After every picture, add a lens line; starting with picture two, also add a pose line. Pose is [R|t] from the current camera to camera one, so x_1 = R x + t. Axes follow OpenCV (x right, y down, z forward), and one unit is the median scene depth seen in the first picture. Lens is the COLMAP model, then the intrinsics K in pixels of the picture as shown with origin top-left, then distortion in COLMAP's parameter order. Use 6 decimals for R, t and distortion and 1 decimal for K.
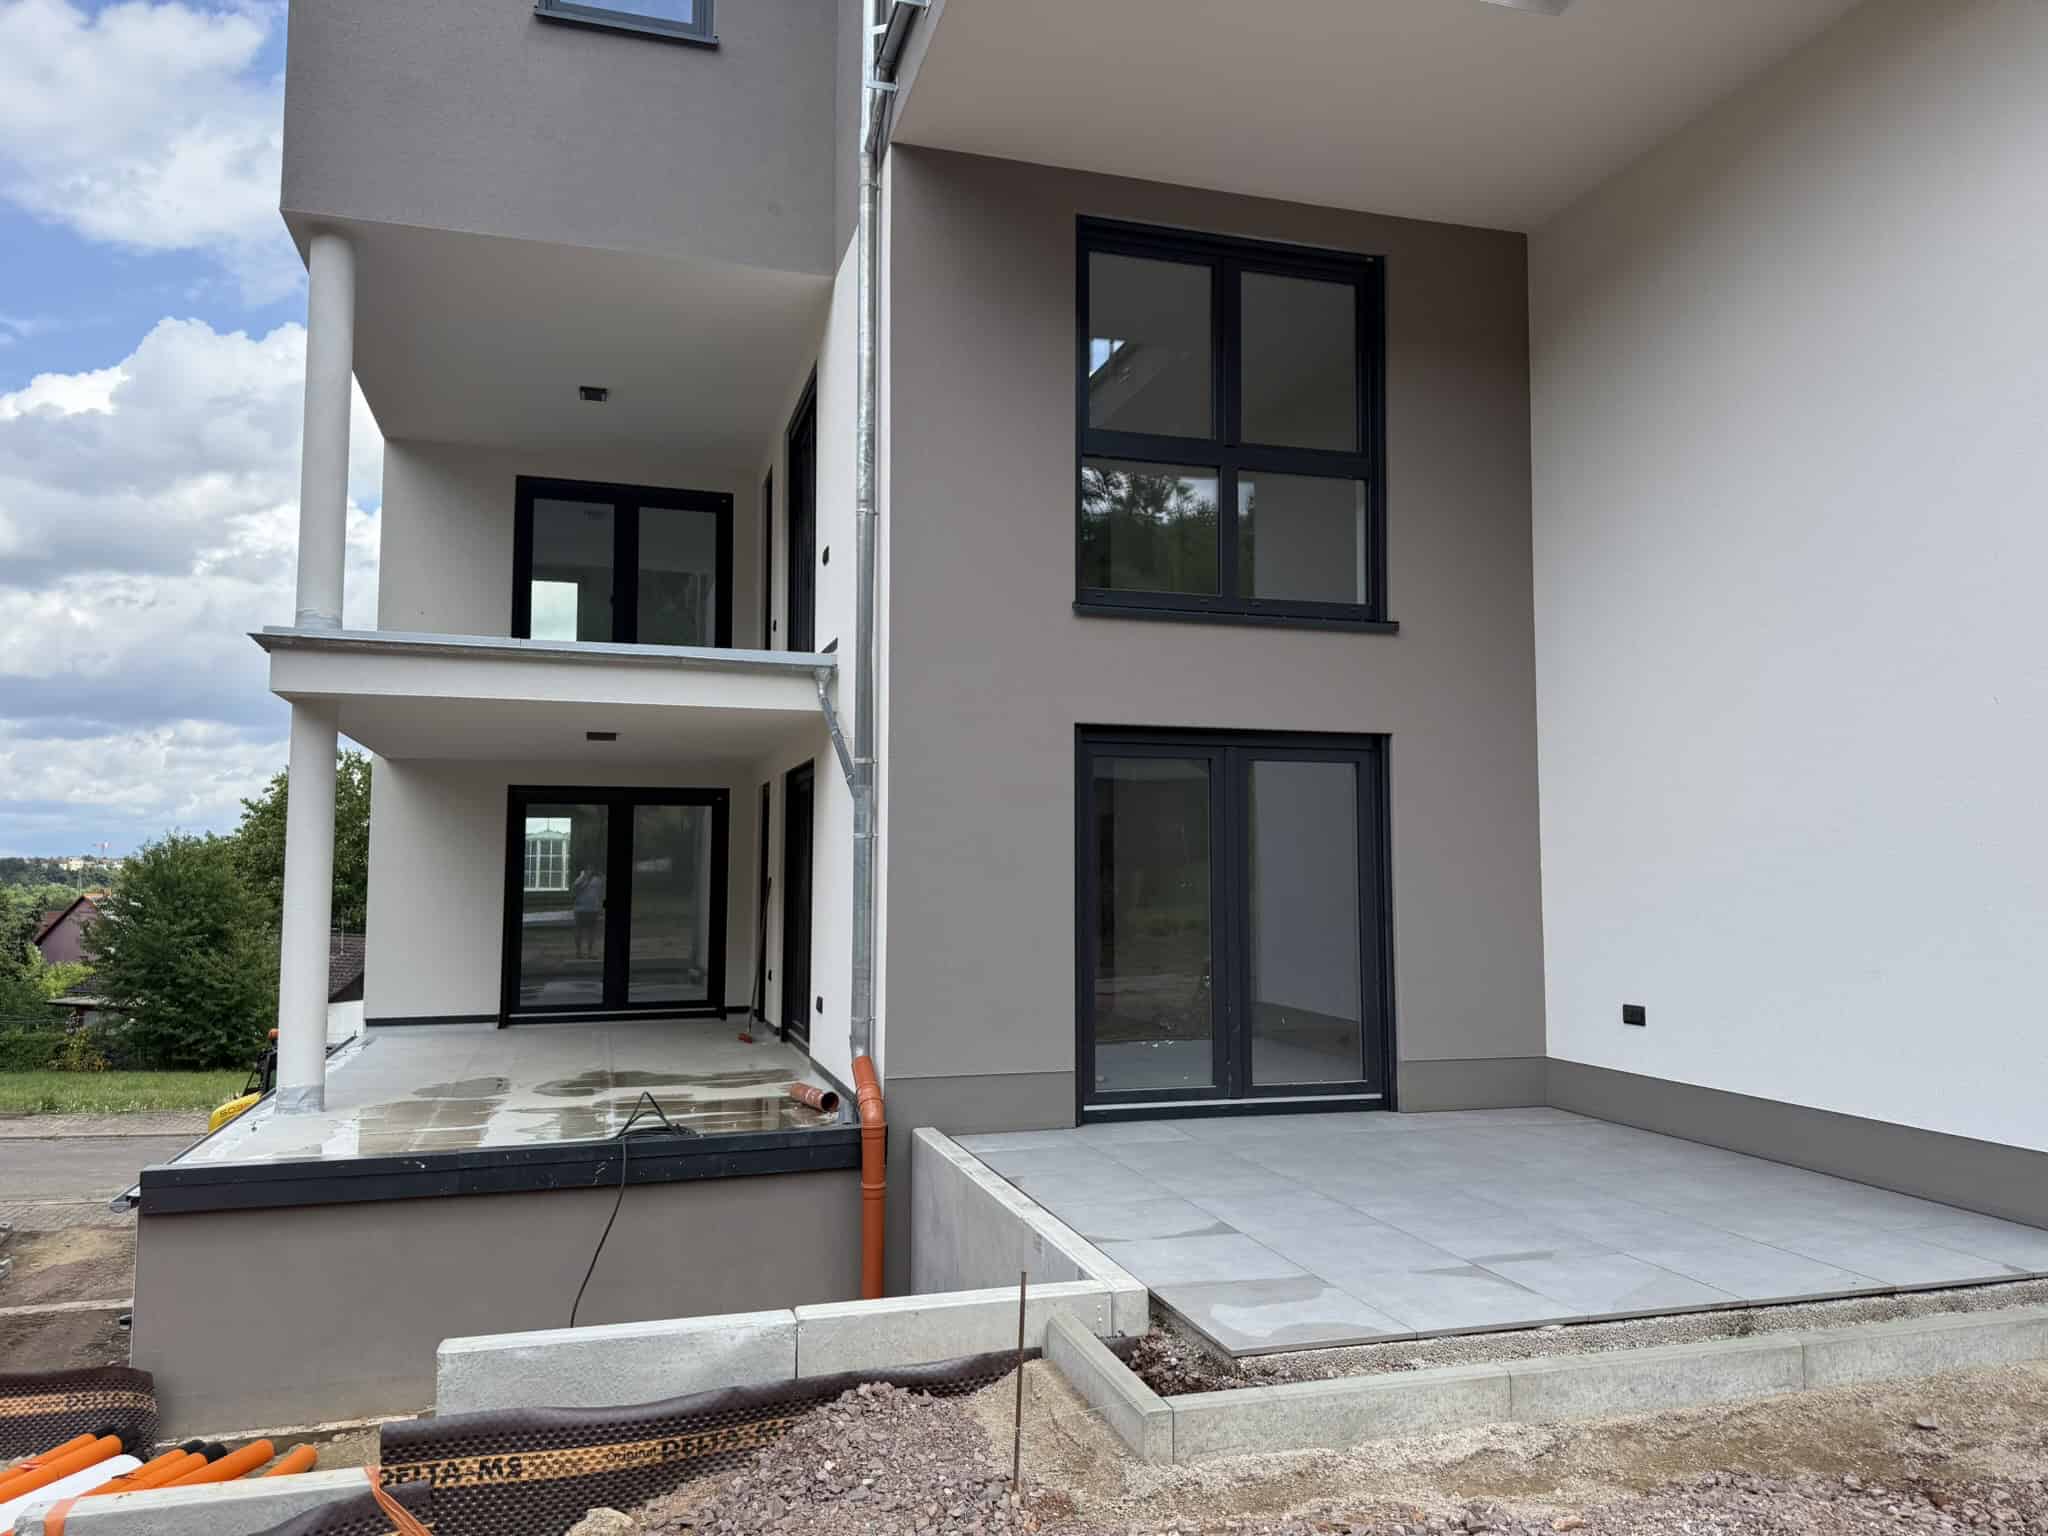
lens RADIAL K [[1593.3, 0, 1024.0], [0, 1593.3, 768.0], [0, 0, 1]] dist [-0.003100, -0.000512]
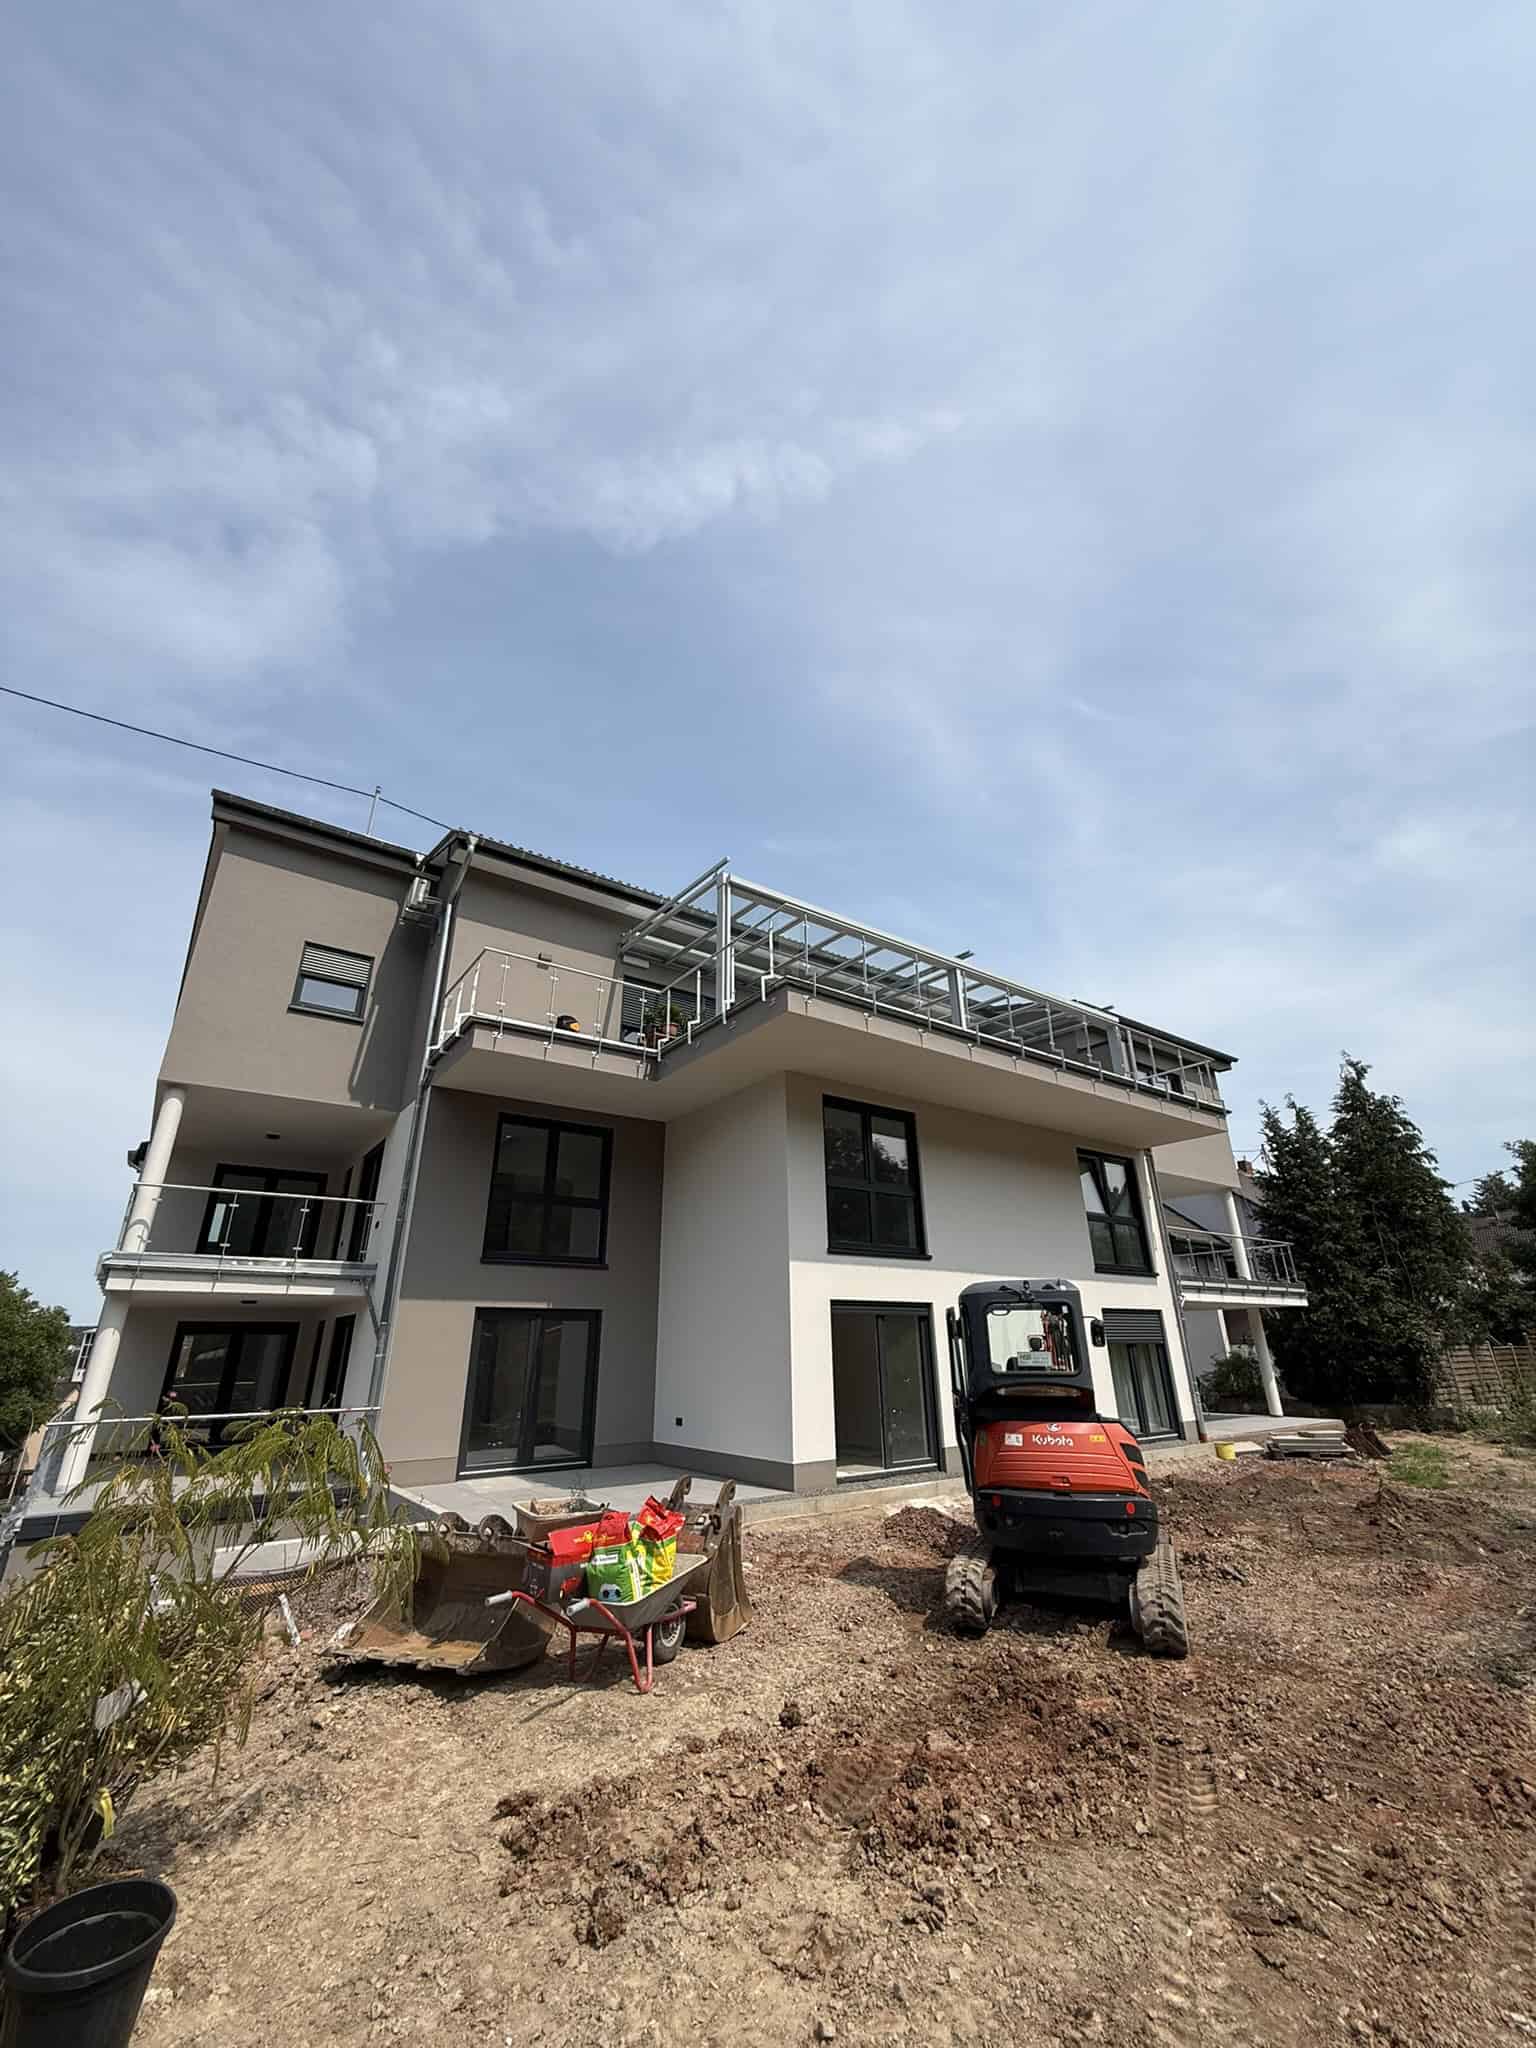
lens RADIAL K [[833.3, 0, 768.0], [0, 833.3, 1024.0], [0, 0, 1]] dist [0.021698, 0.000003]
pose [[0.952503, 0.102220, 0.286861, 0.044737], [0.001298, 0.940610, -0.339486, 0.004674], [-0.304527, 0.323733, 0.895801, -0.464811]]
